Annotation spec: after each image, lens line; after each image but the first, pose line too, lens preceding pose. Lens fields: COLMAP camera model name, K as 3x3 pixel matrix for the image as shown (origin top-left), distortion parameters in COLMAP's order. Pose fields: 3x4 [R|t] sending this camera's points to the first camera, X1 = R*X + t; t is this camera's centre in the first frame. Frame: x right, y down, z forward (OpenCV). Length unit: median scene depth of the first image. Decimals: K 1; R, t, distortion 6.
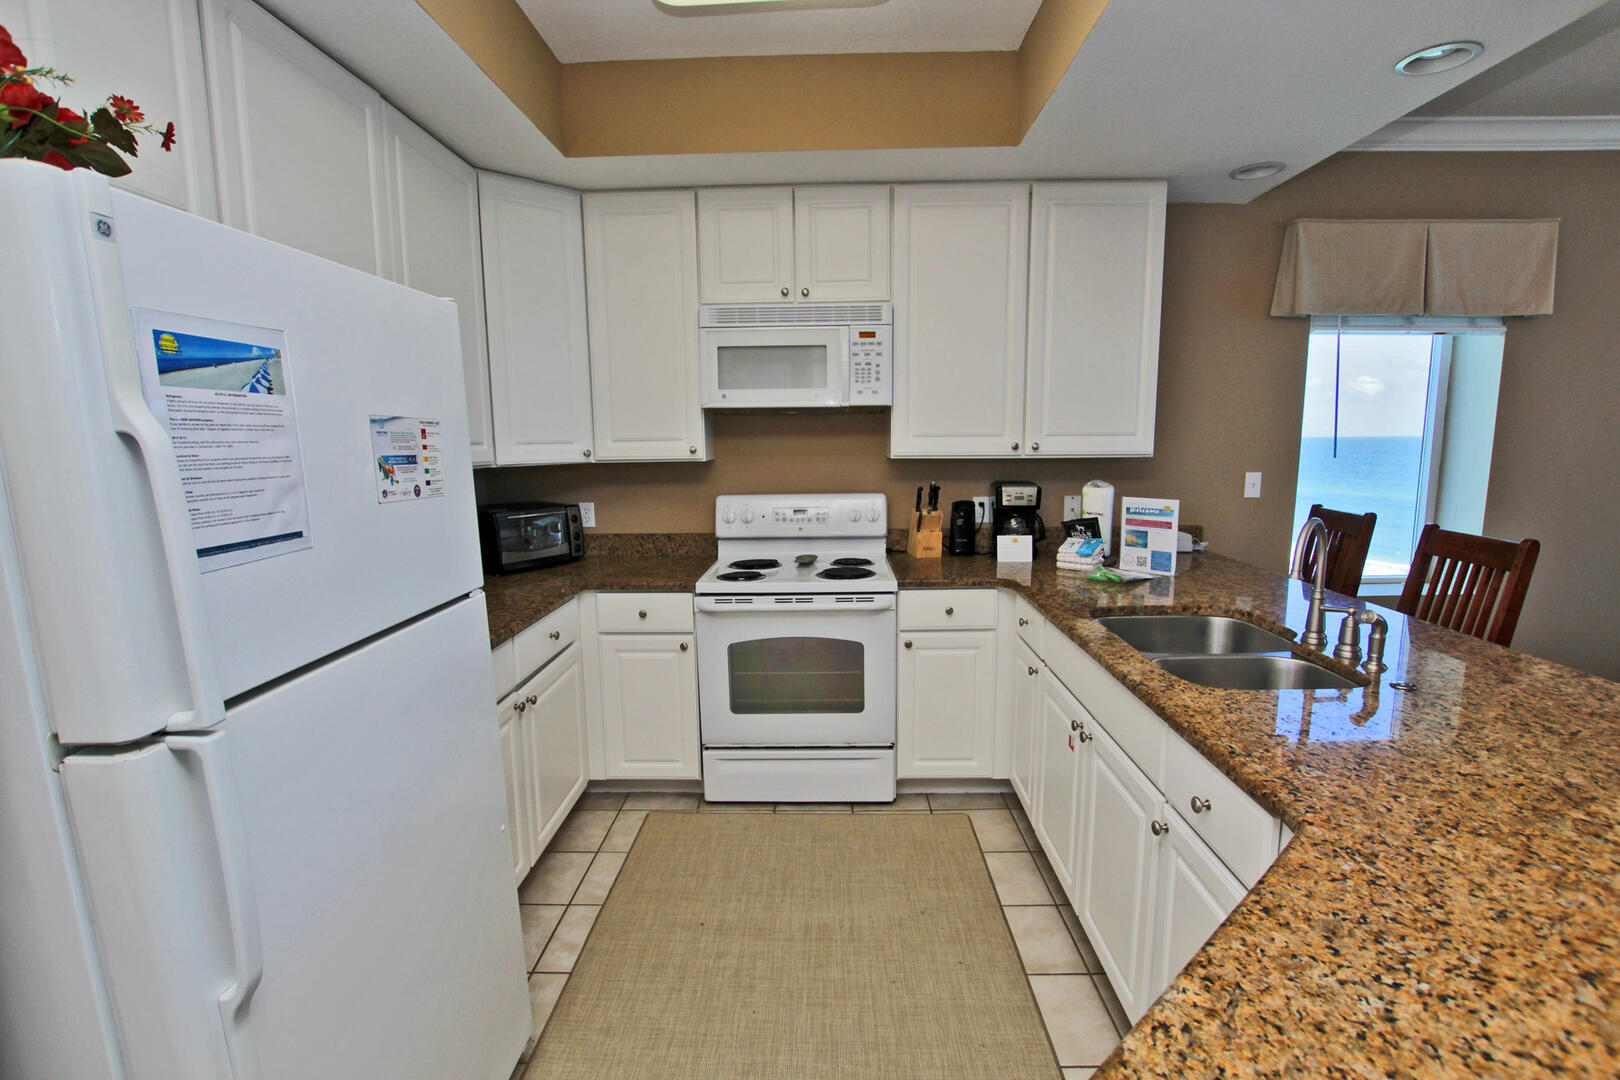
lens RADIAL K [[741.4, 0, 805.2], [0, 741.4, 545.7], [0, 0, 1]] dist [-0.027902, 0.001205]
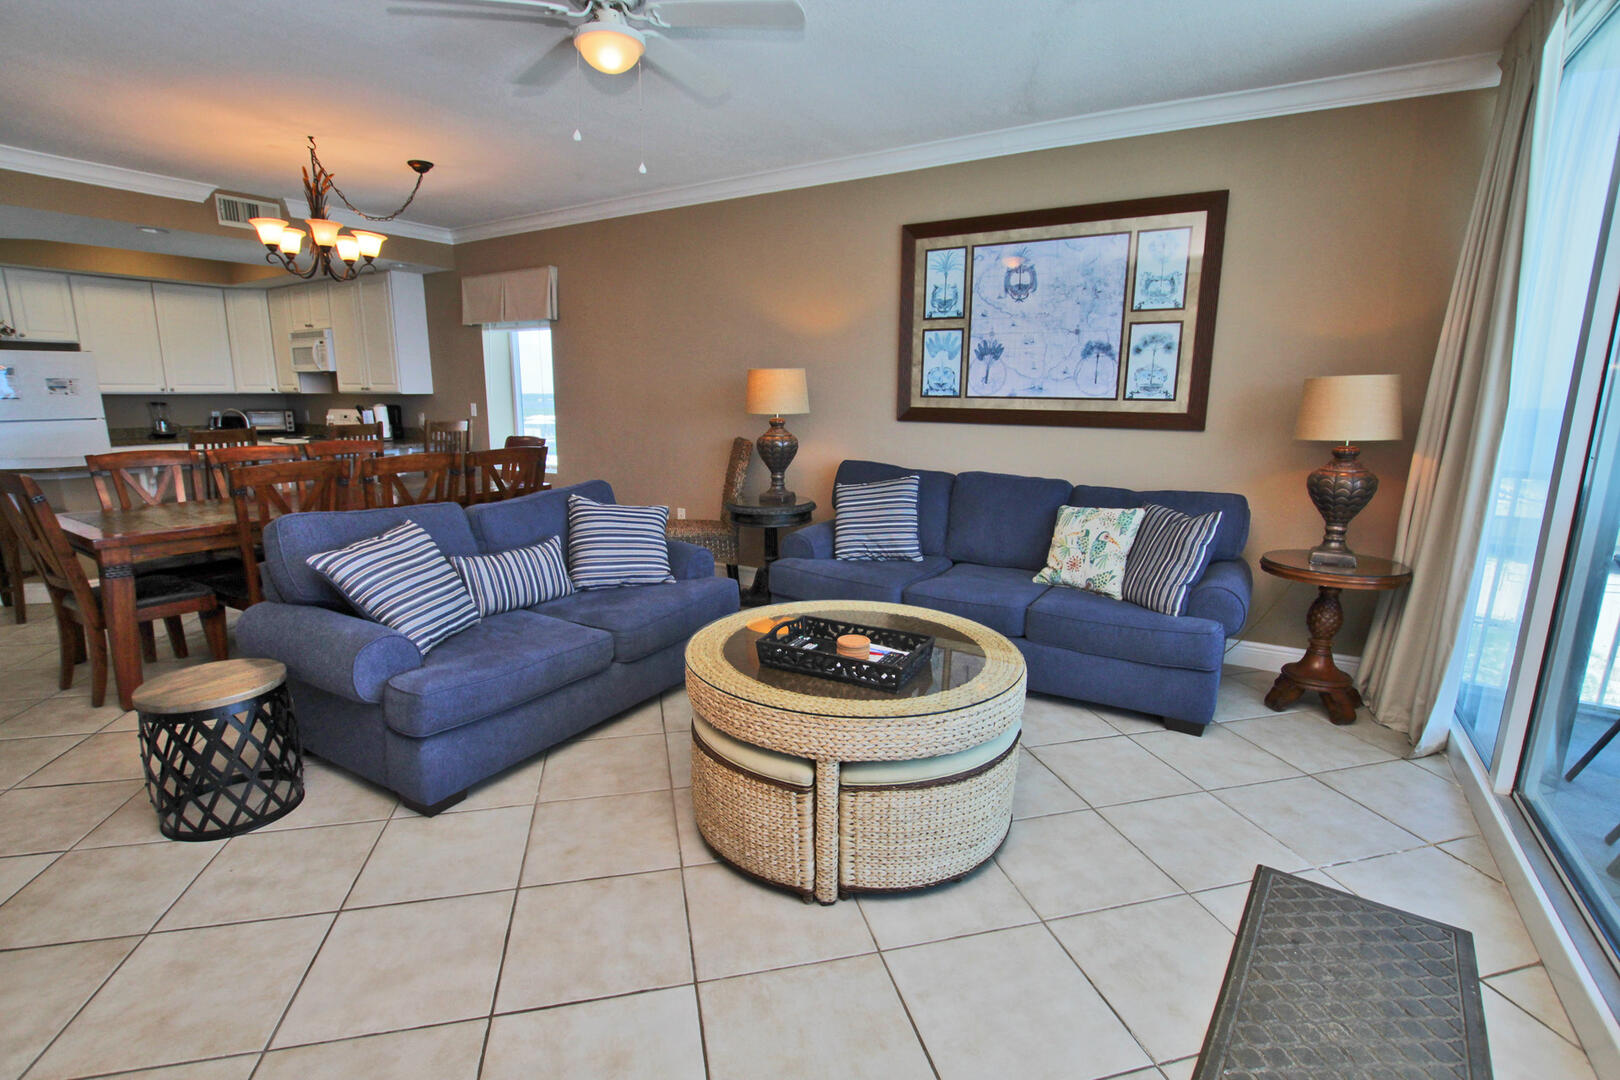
lens RADIAL K [[741.4, 0, 805.2], [0, 741.4, 545.7], [0, 0, 1]] dist [-0.027902, 0.001205]
pose [[0.874904, 0.115434, -0.470338, 2.761246], [-0.086373, 0.992800, 0.082993, 0.049959], [0.476532, -0.031986, 0.878575, -0.415140]]
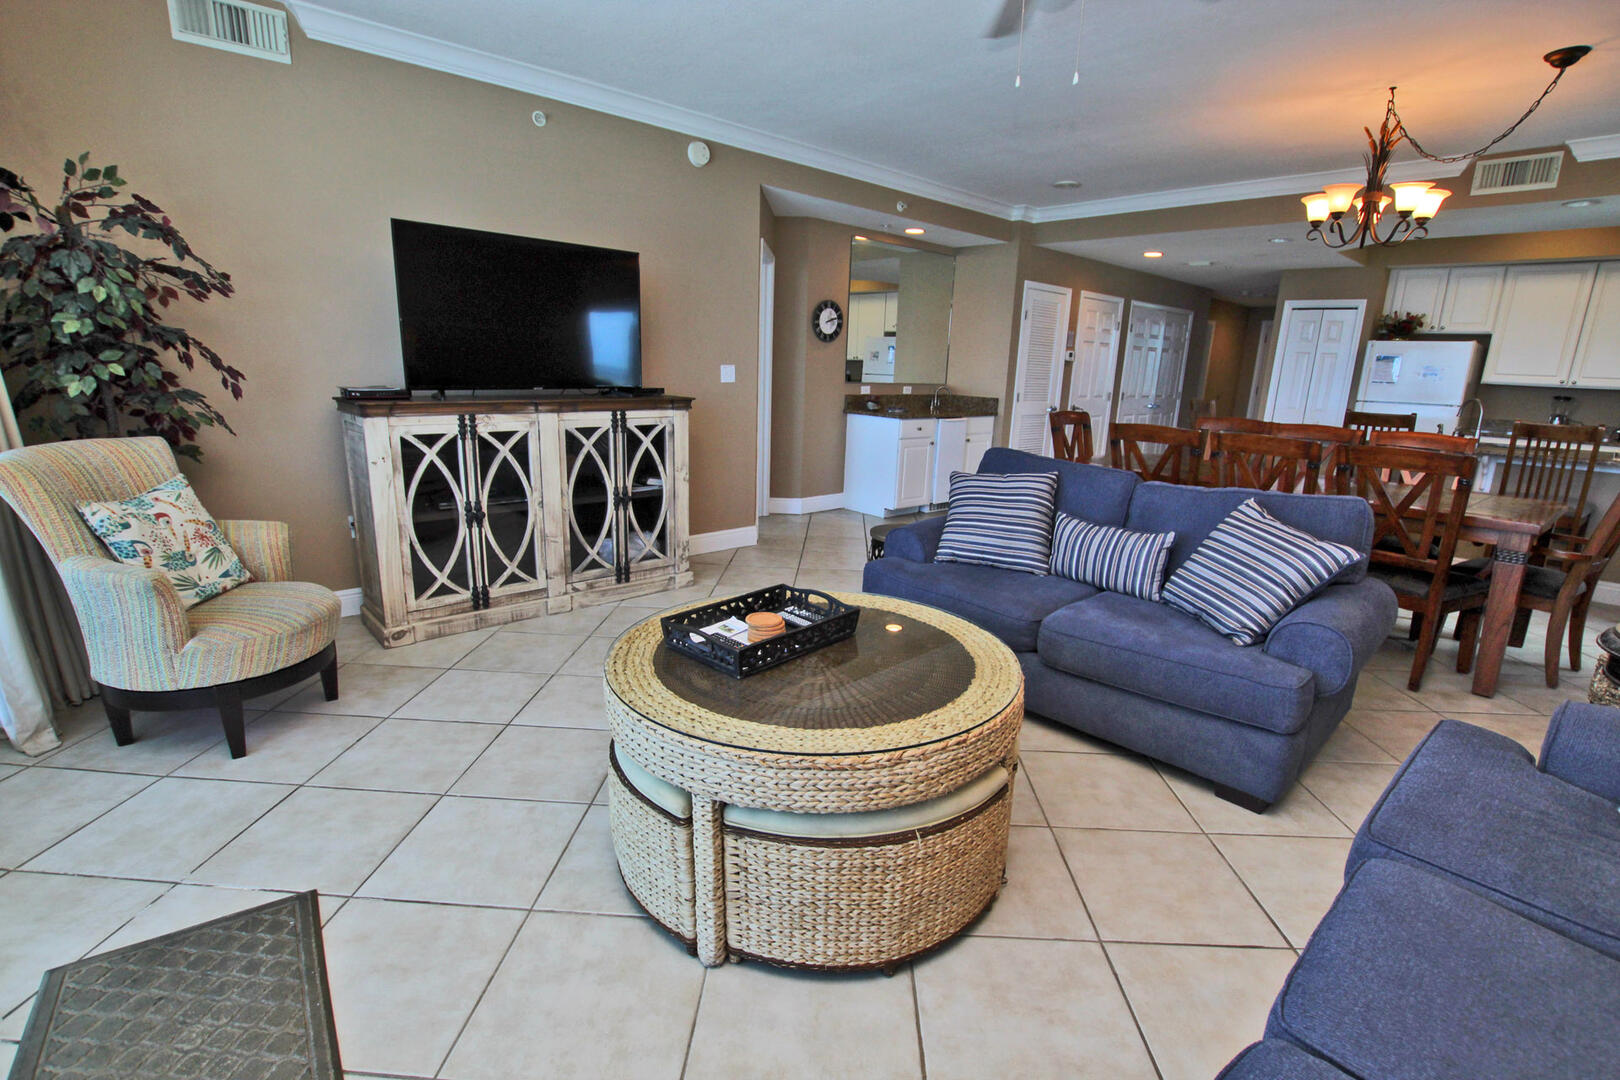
lens RADIAL K [[751.1, 0, 814.0], [0, 751.1, 544.1], [0, 0, 1]] dist [-0.035207, 0.001302]
pose [[-0.707824, 0.157961, -0.688501, 2.883956], [-0.122883, 0.932281, 0.340222, -0.097372], [0.695619, 0.325423, -0.640480, 0.738910]]
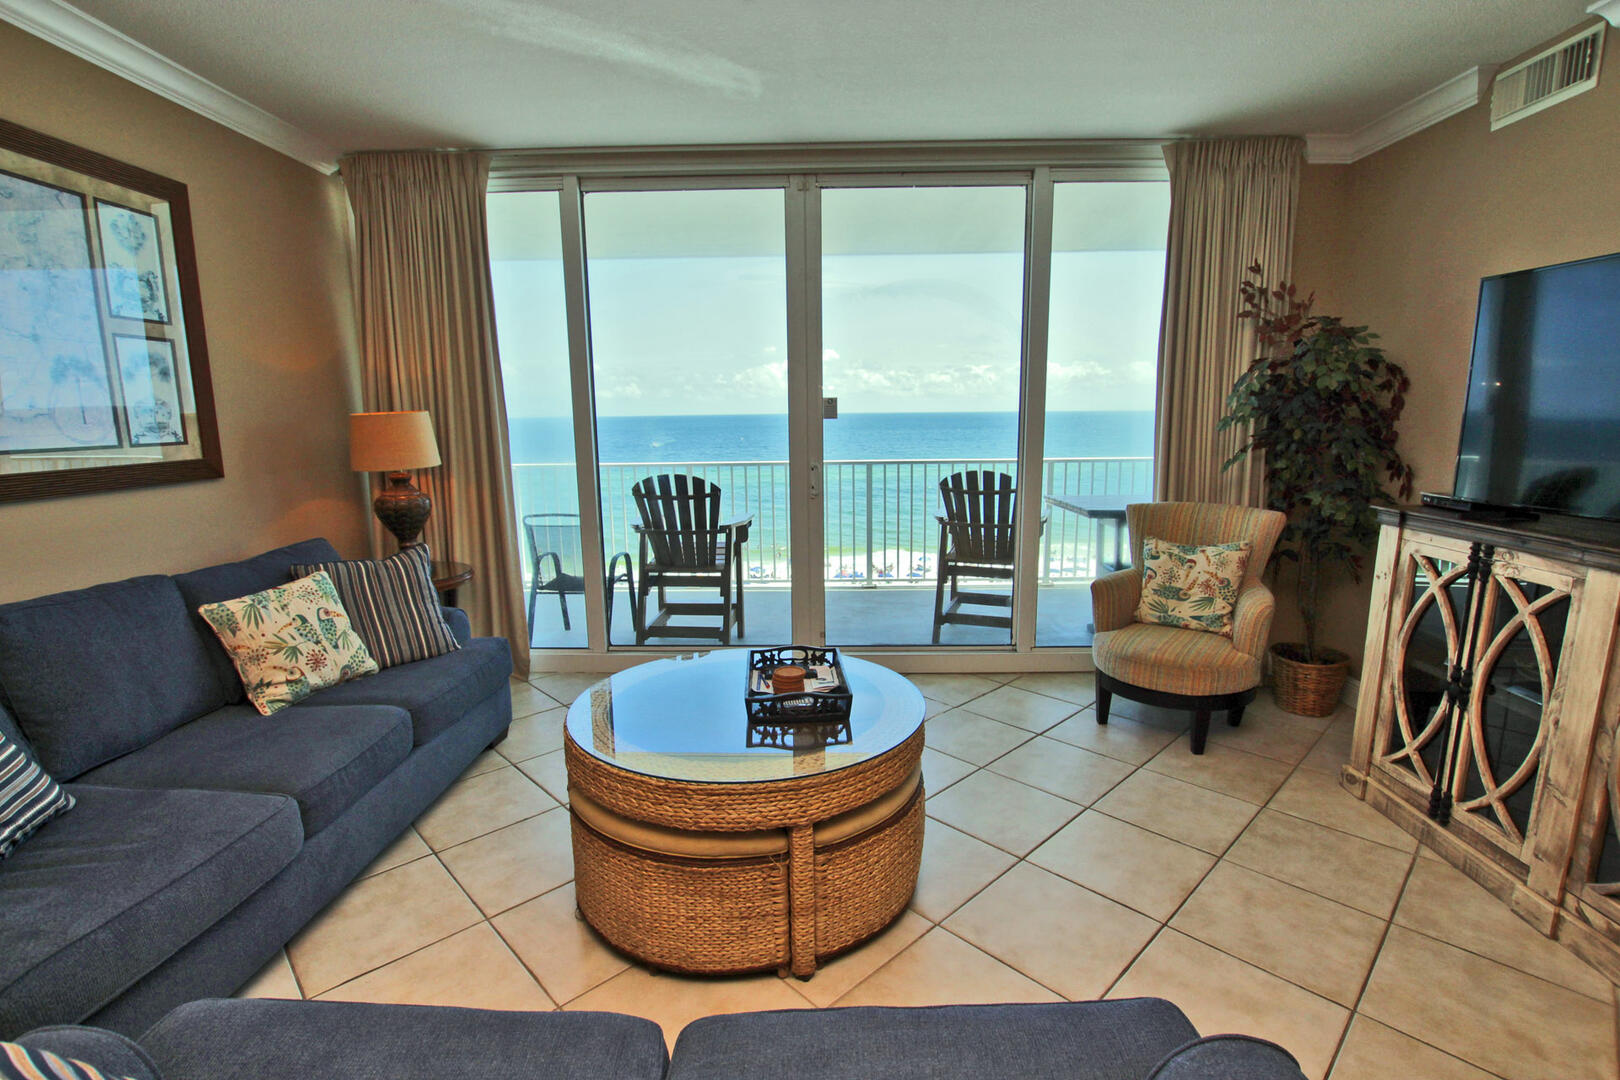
lens RADIAL K [[751.1, 0, 814.0], [0, 751.1, 544.1], [0, 0, 1]] dist [-0.035207, 0.001302]
pose [[-0.020102, -0.157809, 0.987265, 1.674384], [0.151146, 0.975636, 0.159027, -0.051551], [-0.988307, 0.152418, 0.004240, 0.237311]]
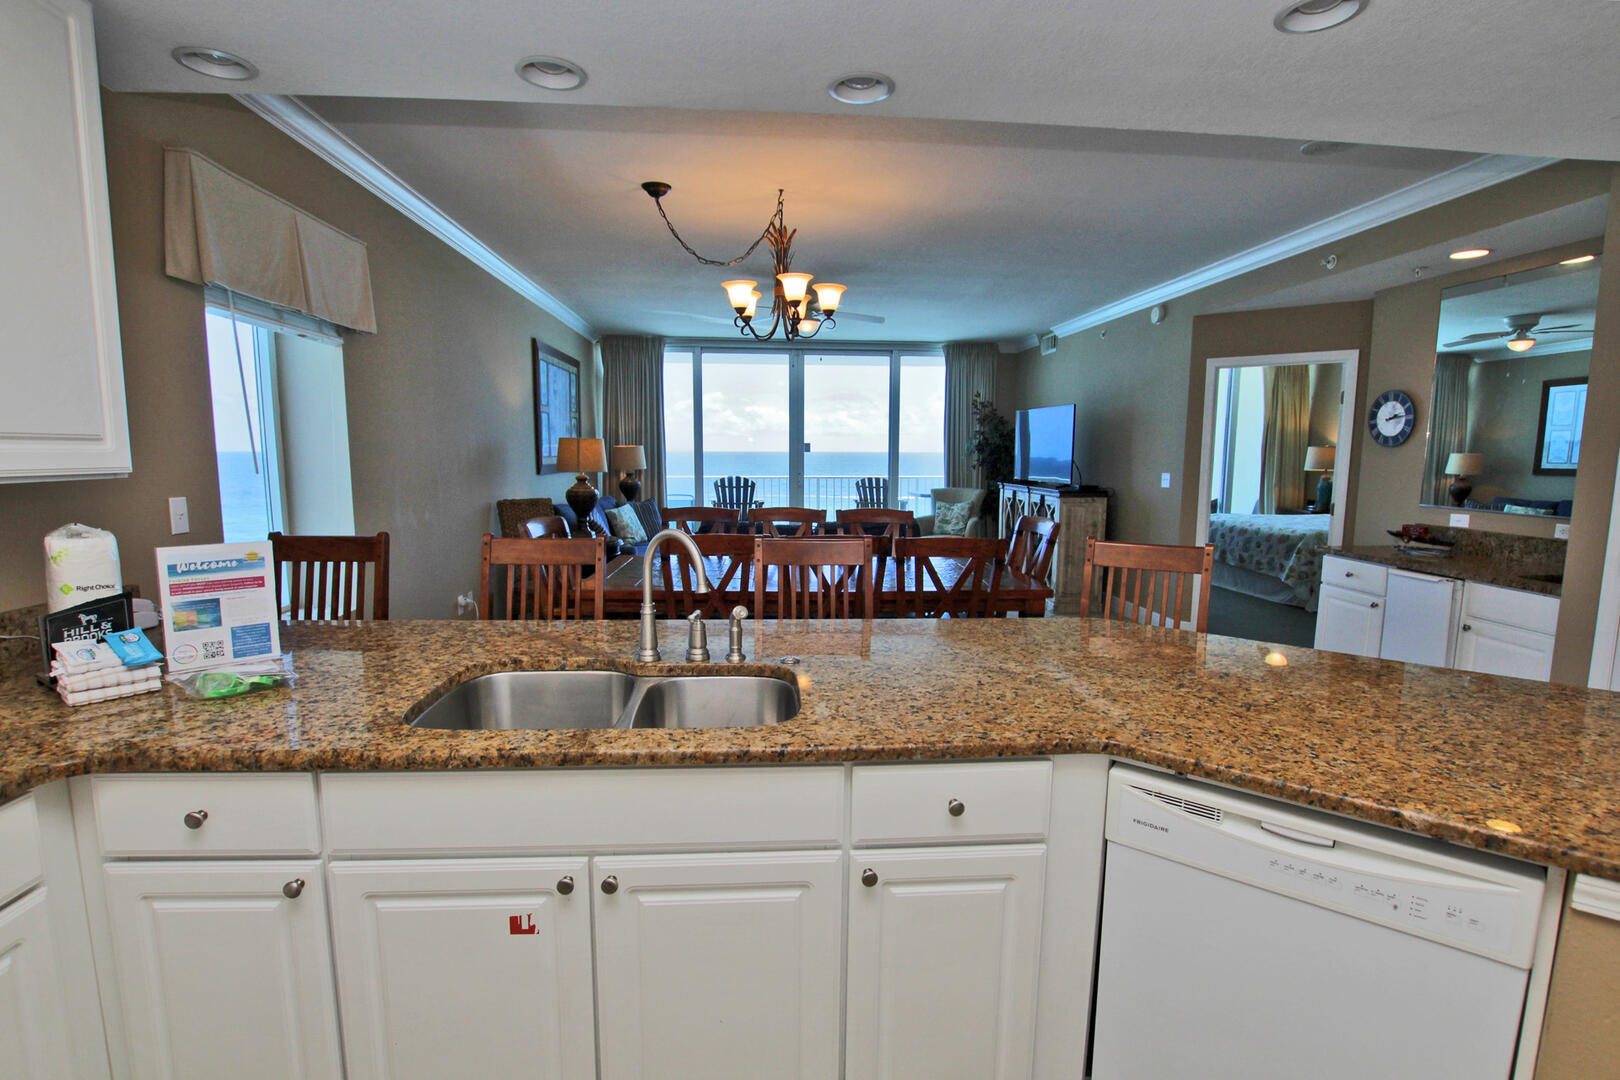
lens RADIAL K [[778.4, 0, 810.0], [0, 778.4, 540.0], [0, 0, 1]] dist [-0.029234, 0.000272]
pose [[-0.117247, -0.101180, 0.987935, -0.200212], [0.136931, 0.983648, 0.116991, -0.070677], [-0.983617, 0.148996, -0.101475, 0.554946]]
